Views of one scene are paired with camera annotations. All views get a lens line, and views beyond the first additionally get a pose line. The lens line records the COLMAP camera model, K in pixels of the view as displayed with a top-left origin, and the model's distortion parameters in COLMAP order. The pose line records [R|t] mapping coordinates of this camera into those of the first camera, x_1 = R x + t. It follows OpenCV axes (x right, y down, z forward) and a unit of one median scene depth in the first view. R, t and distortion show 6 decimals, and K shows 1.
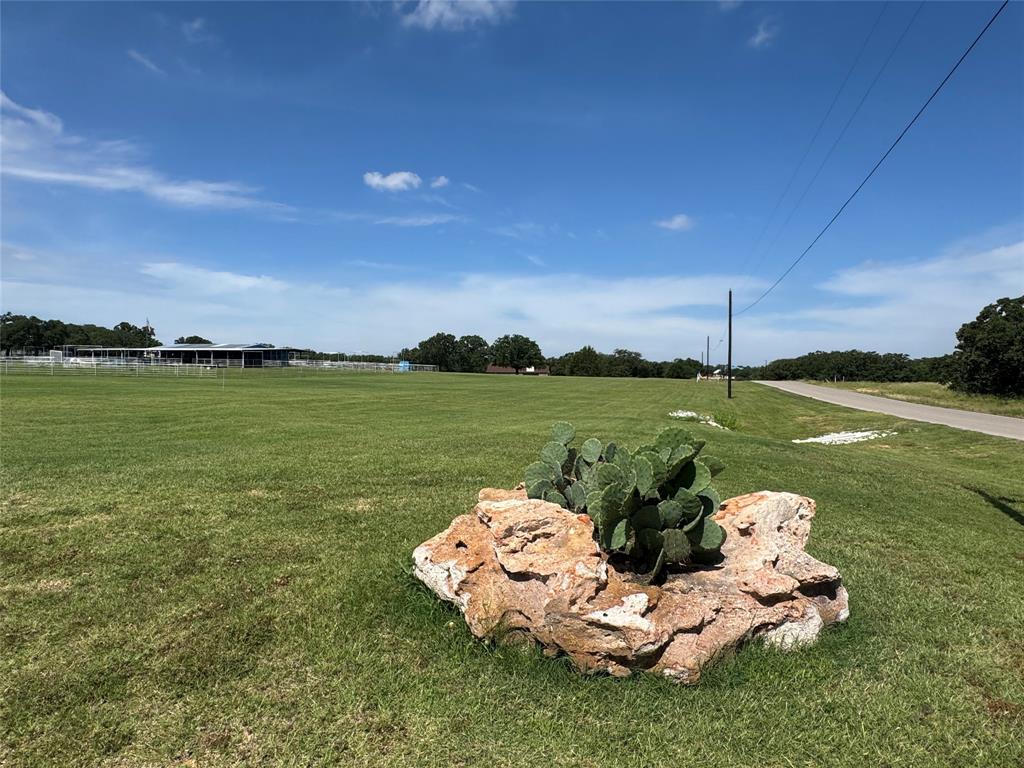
lens RADIAL K [[618.5, 0, 514.6], [0, 618.5, 382.0], [0, 0, 1]] dist [-0.015864, 0.002560]
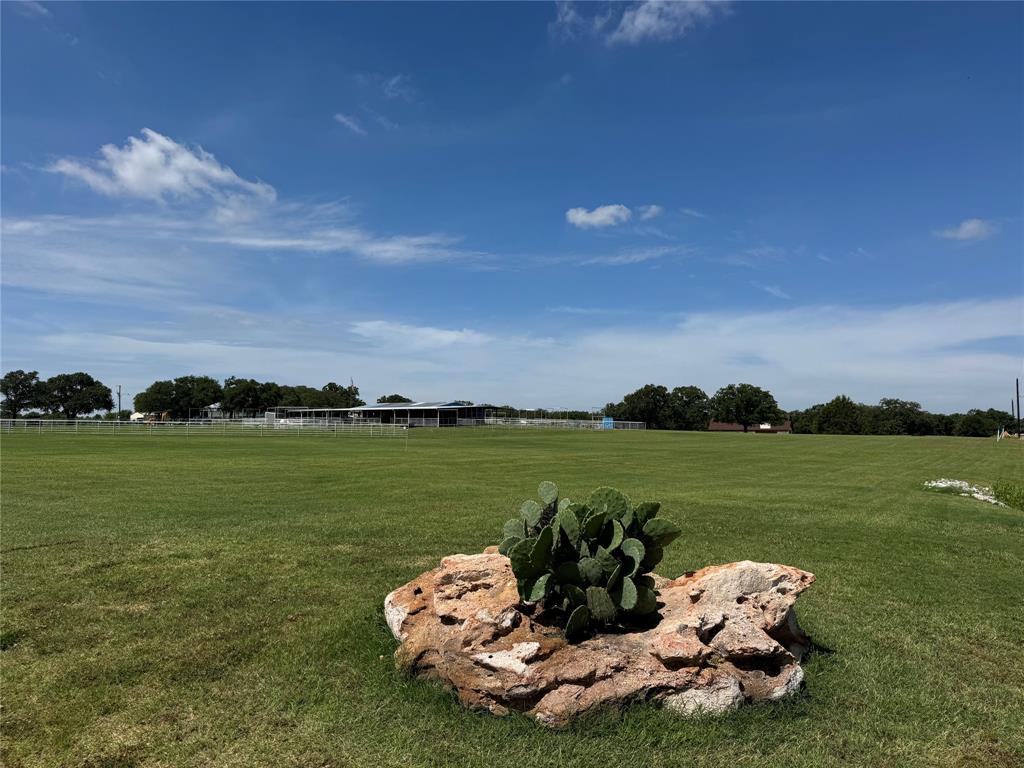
lens RADIAL K [[715.6, 0, 510.8], [0, 715.6, 391.7], [0, 0, 1]] dist [0.034347, -0.062723]
pose [[0.947316, -0.025509, -0.319284, 0.271939], [0.003218, 0.997531, -0.070150, -0.001112], [0.320285, 0.065427, 0.945059, -0.102288]]
